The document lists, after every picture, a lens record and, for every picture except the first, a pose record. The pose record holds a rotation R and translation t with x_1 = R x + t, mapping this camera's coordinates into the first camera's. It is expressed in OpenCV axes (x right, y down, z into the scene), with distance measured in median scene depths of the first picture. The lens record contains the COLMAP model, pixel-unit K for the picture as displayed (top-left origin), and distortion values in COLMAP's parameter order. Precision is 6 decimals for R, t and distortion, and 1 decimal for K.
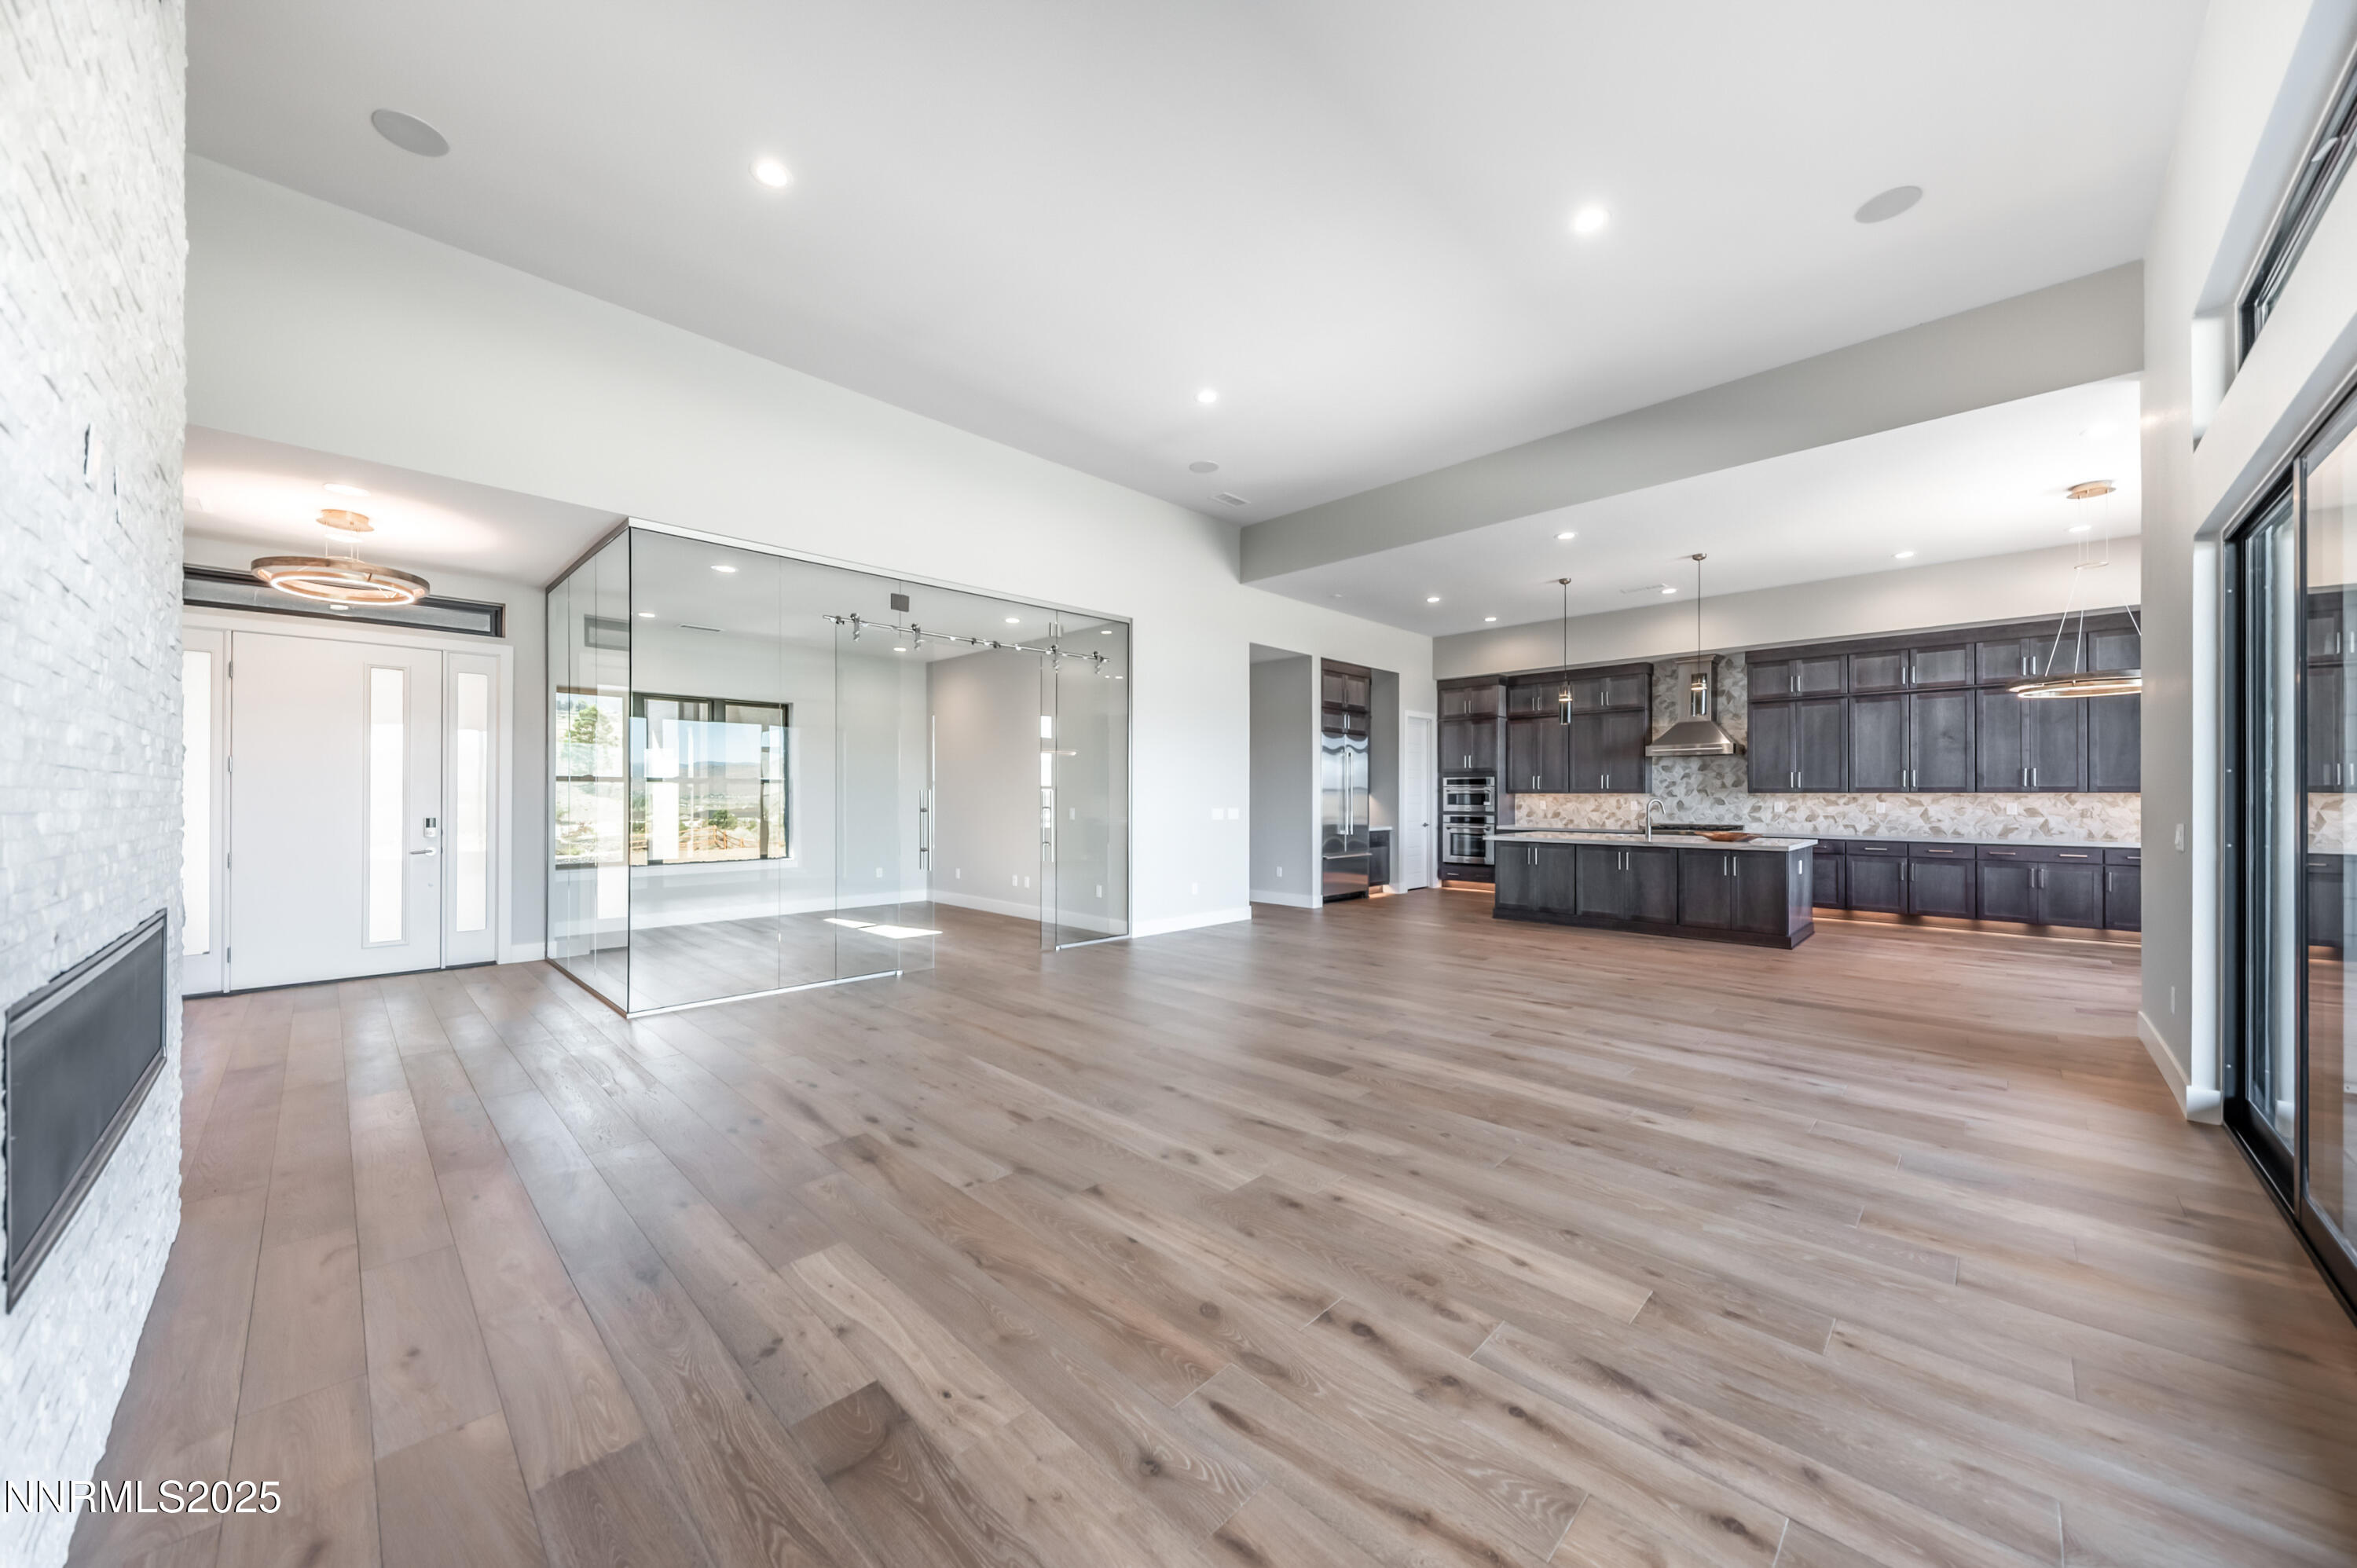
lens RADIAL K [[839.5, 0, 1168.0], [0, 839.5, 793.1], [0, 0, 1]] dist [0.004855, -0.000173]
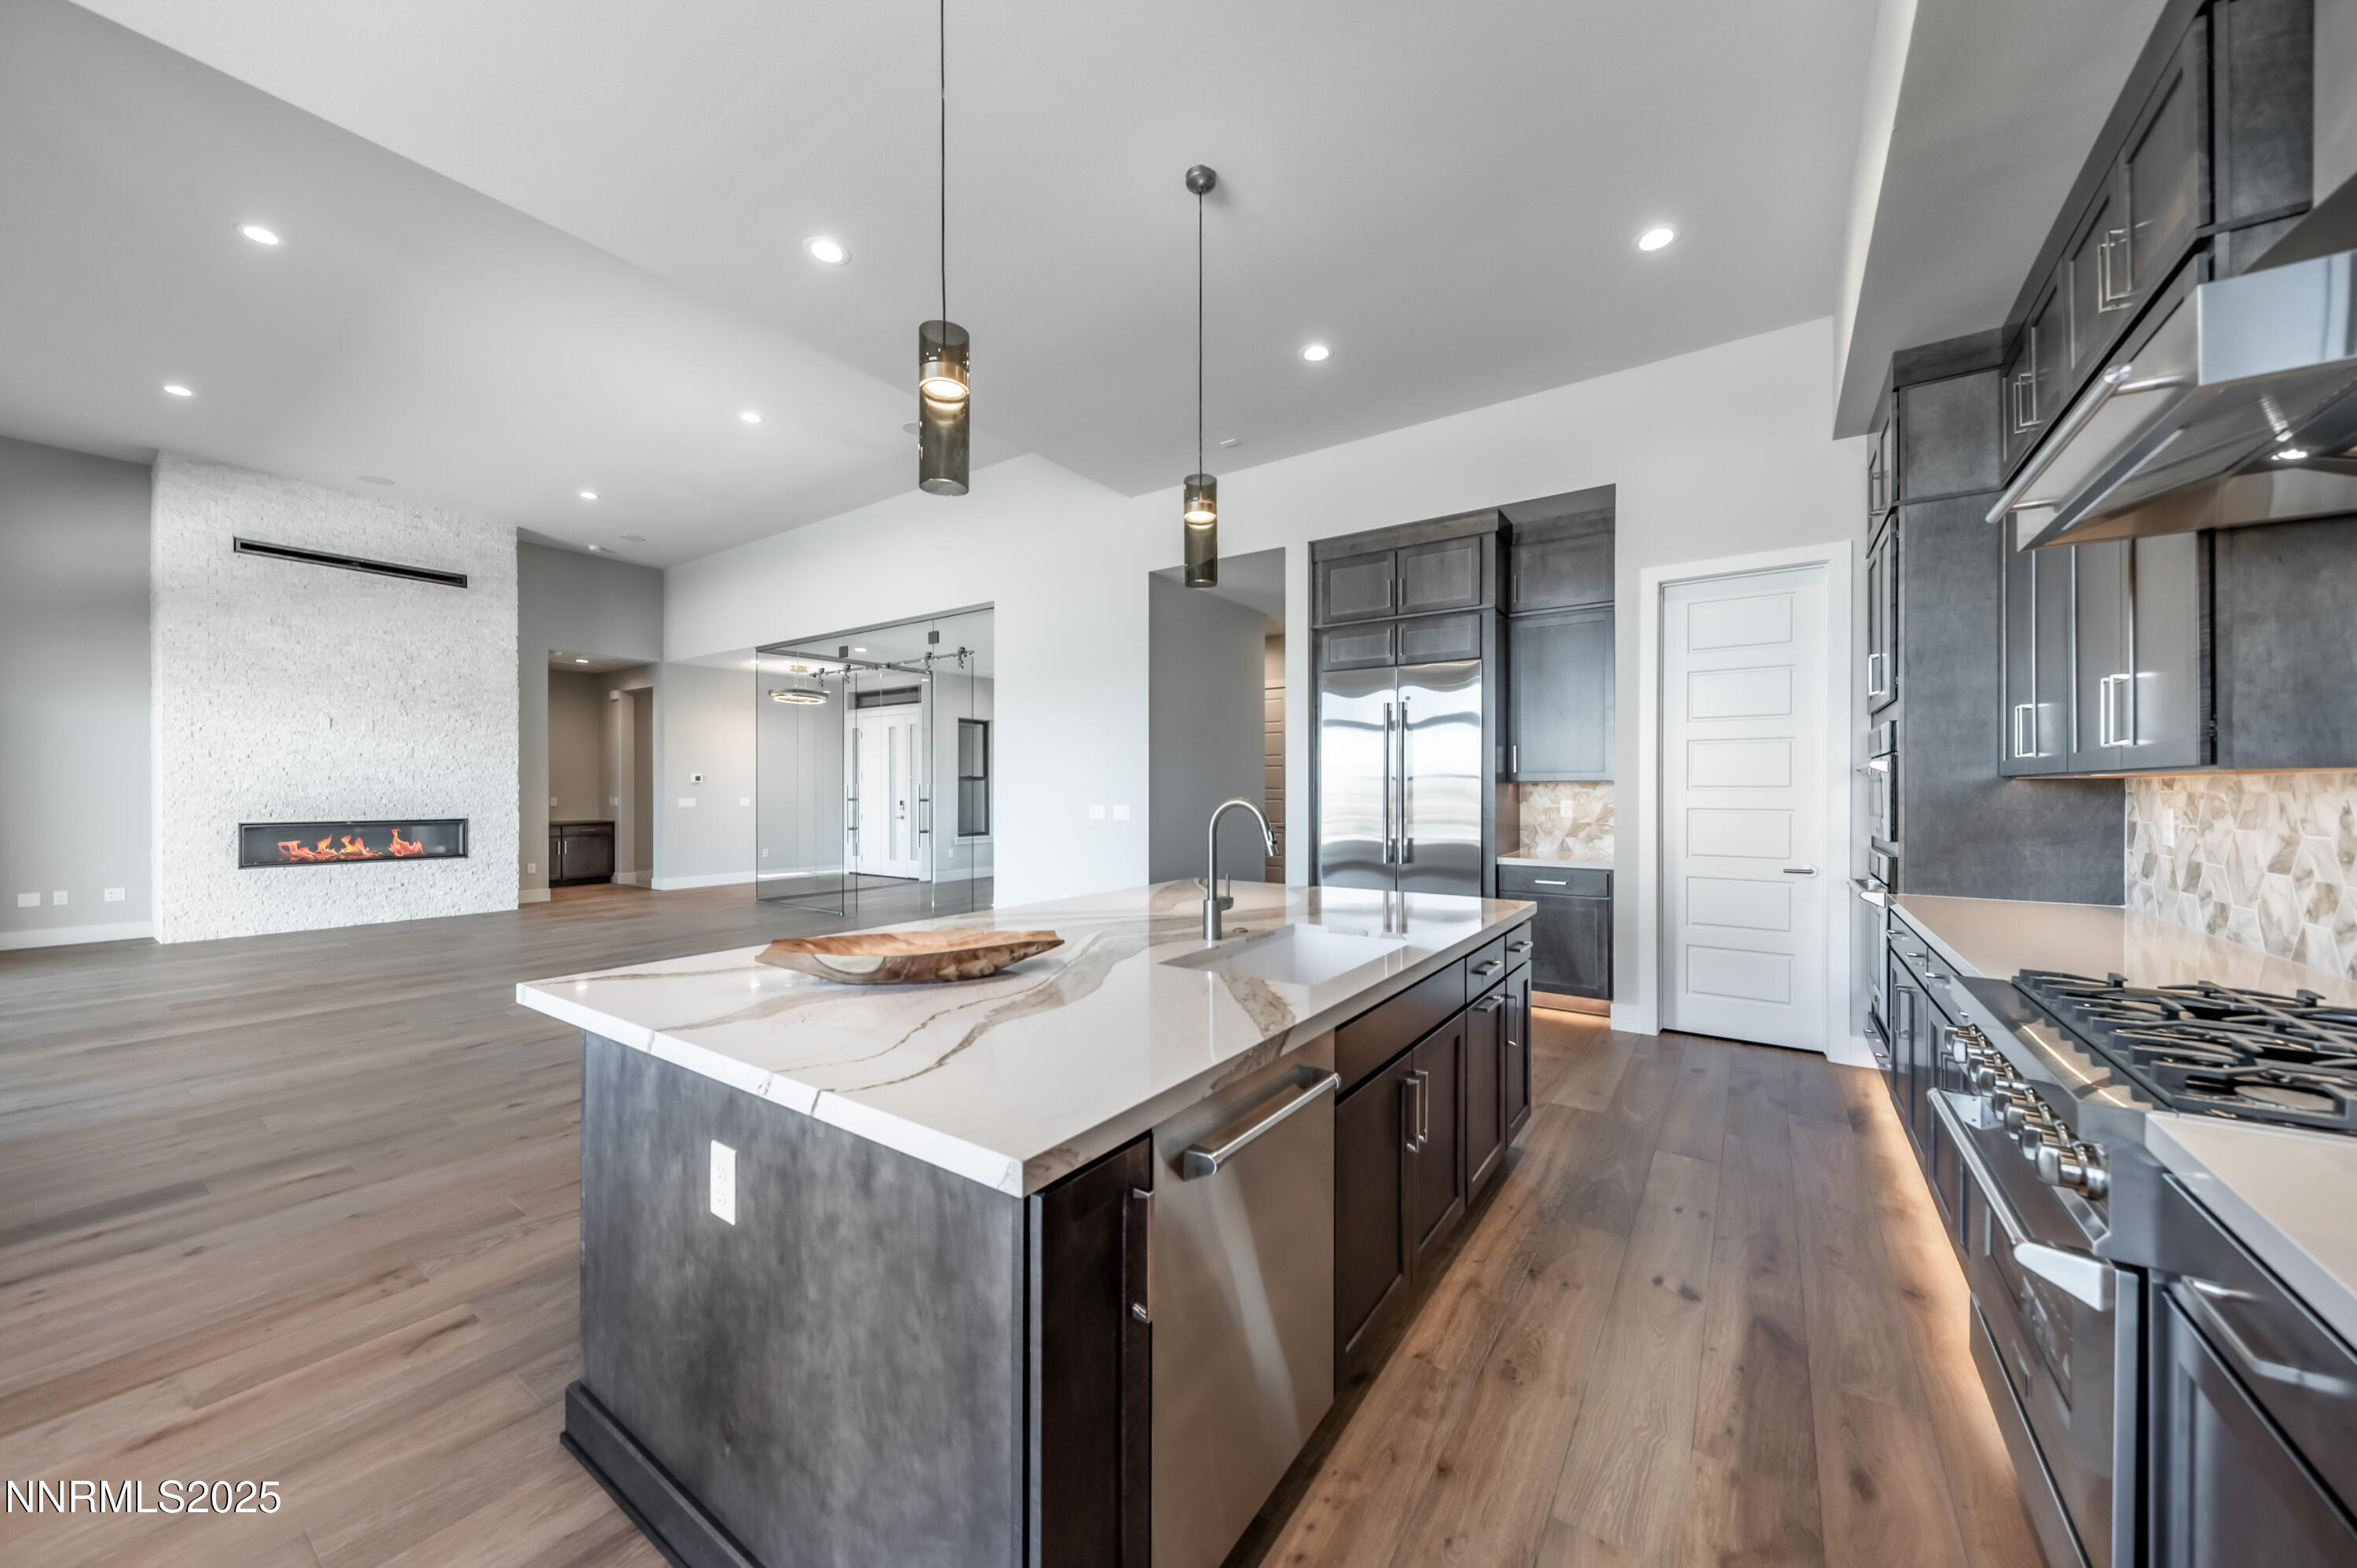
lens RADIAL K [[839.5, 0, 1168.0], [0, 839.5, 793.1], [0, 0, 1]] dist [0.004855, -0.000173]
pose [[0.162567, 0.003758, -0.986690, 0.817385], [0.004306, 0.999981, 0.004518, 0.003884], [0.986688, -0.004983, 0.162547, 0.920502]]
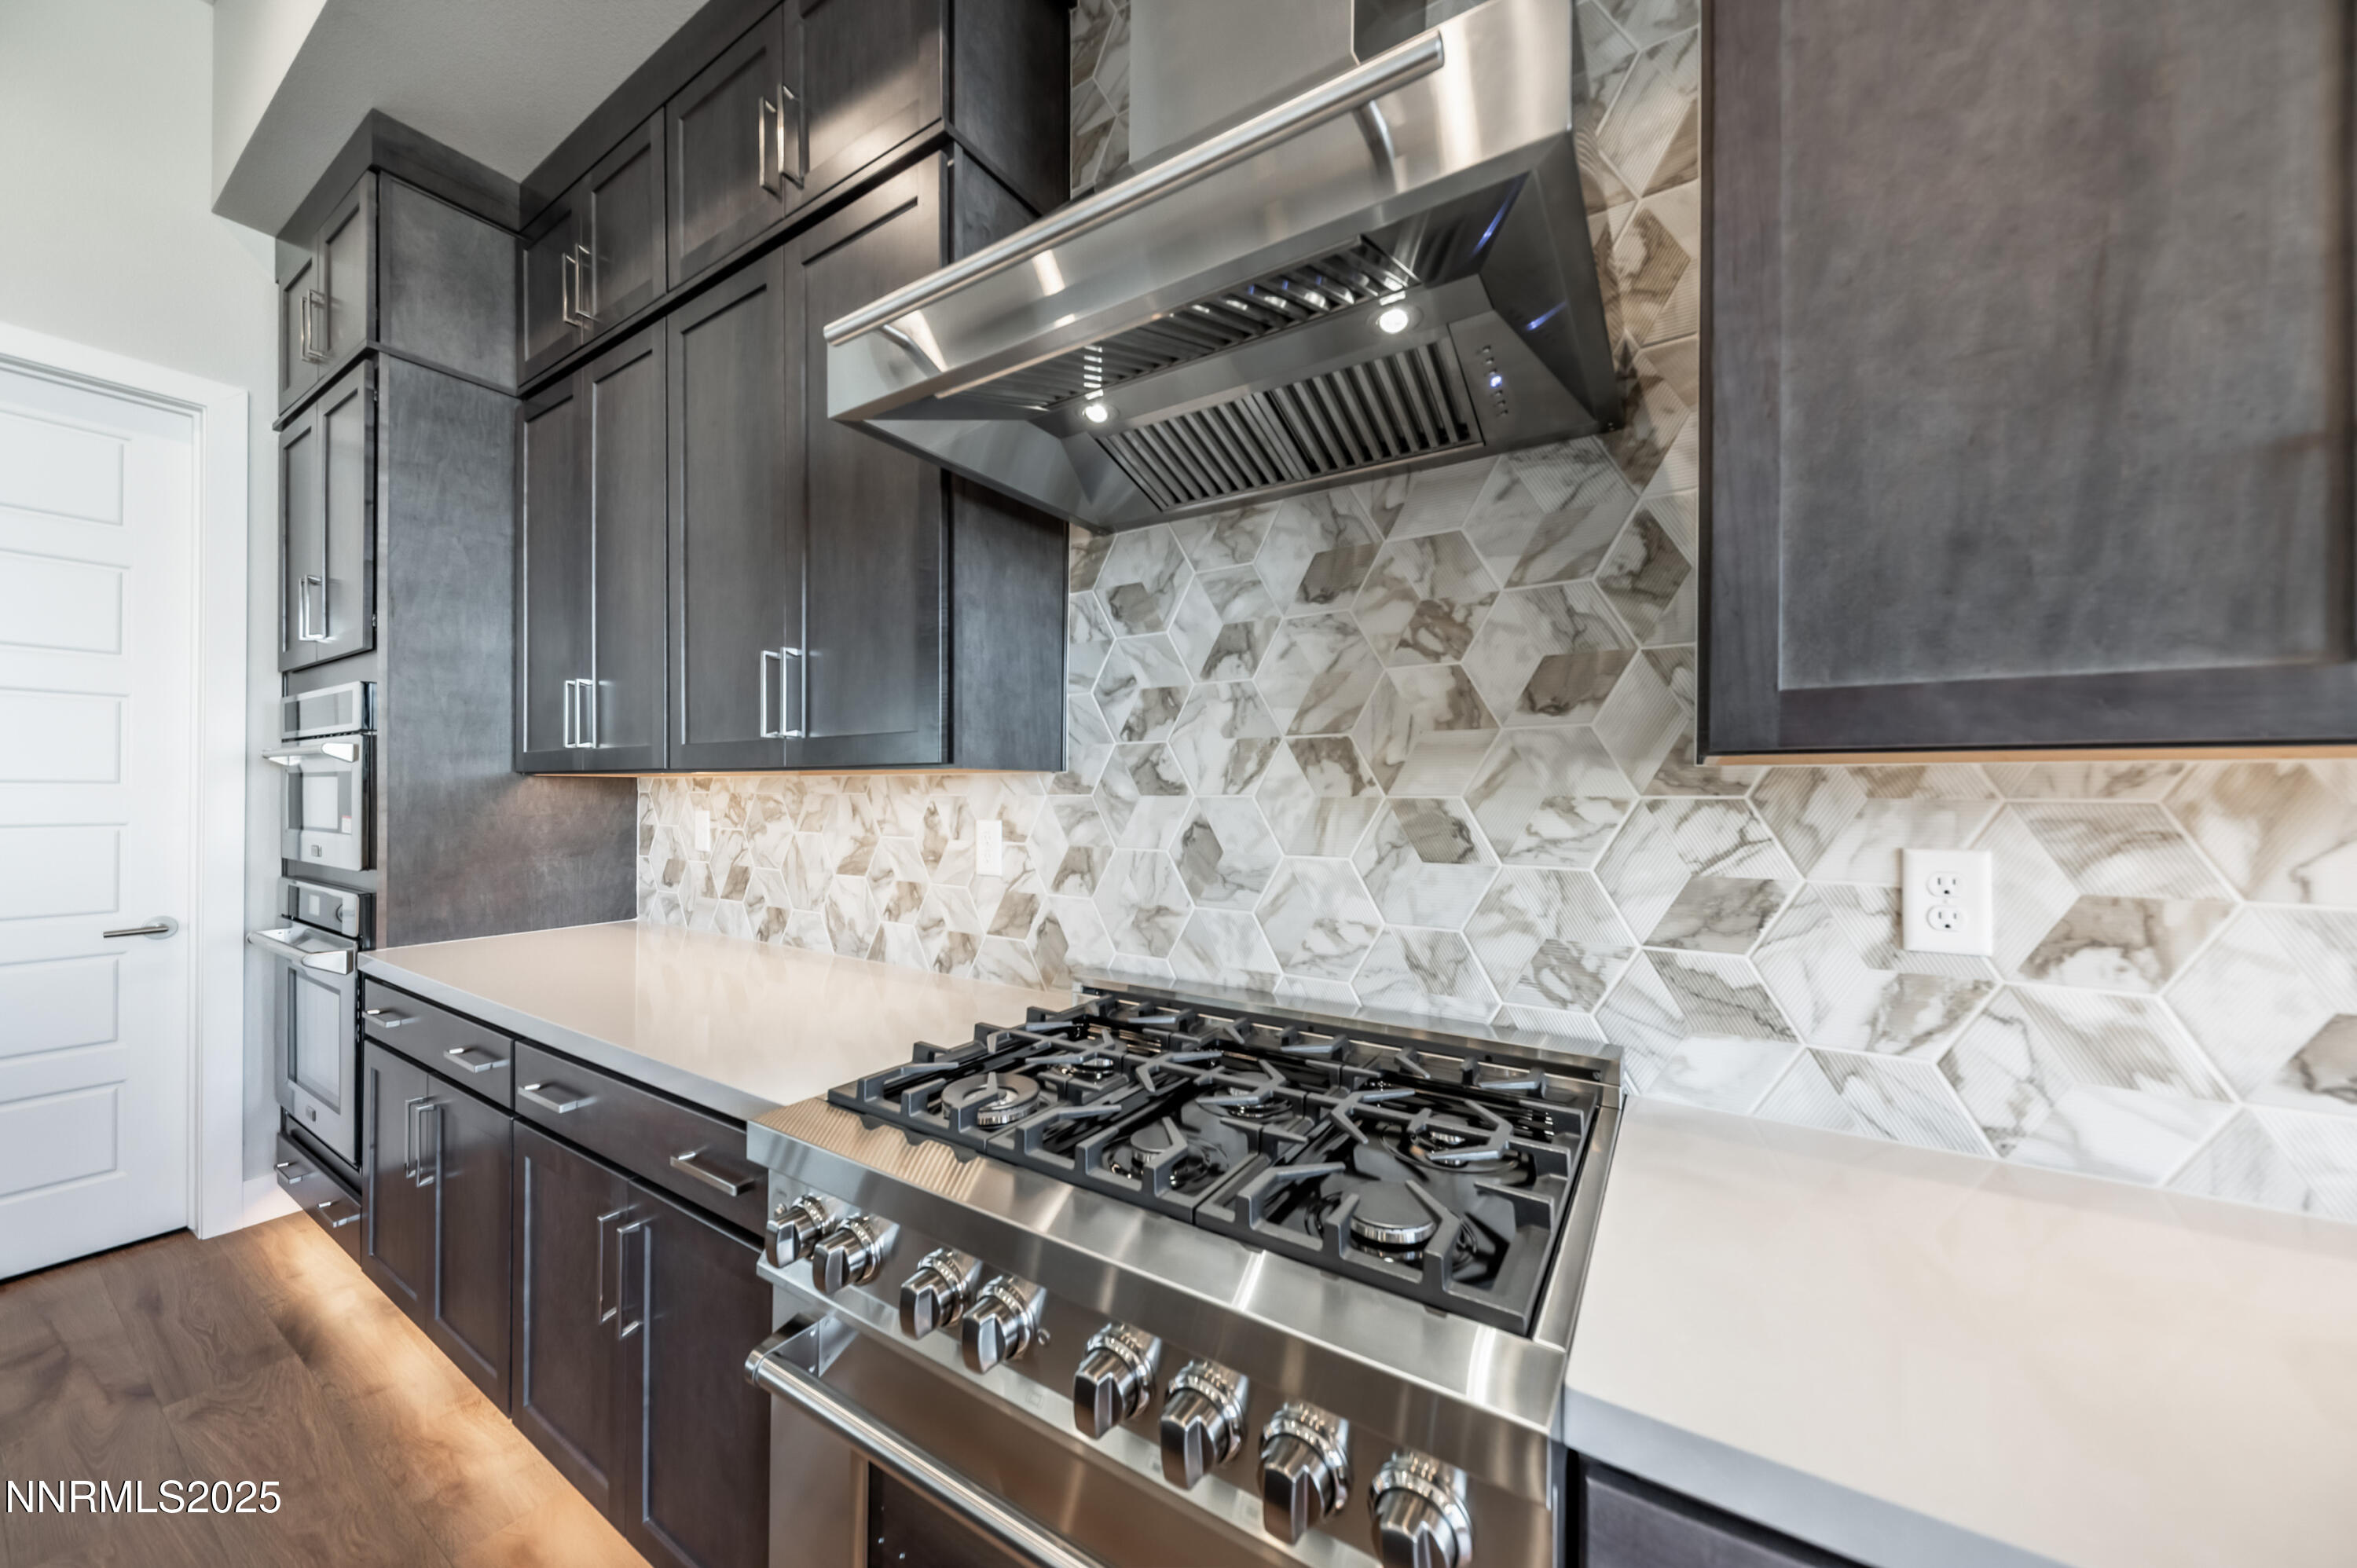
lens RADIAL K [[814.7, 0, 1182.8], [0, 814.7, 791.1], [0, 0, 1]] dist [0.004556, -0.000145]
pose [[0.976606, 0.004935, 0.214981, 0.679289], [-0.005761, 0.999978, 0.003215, 0.004076], [-0.214961, -0.004378, 0.976613, 1.019391]]
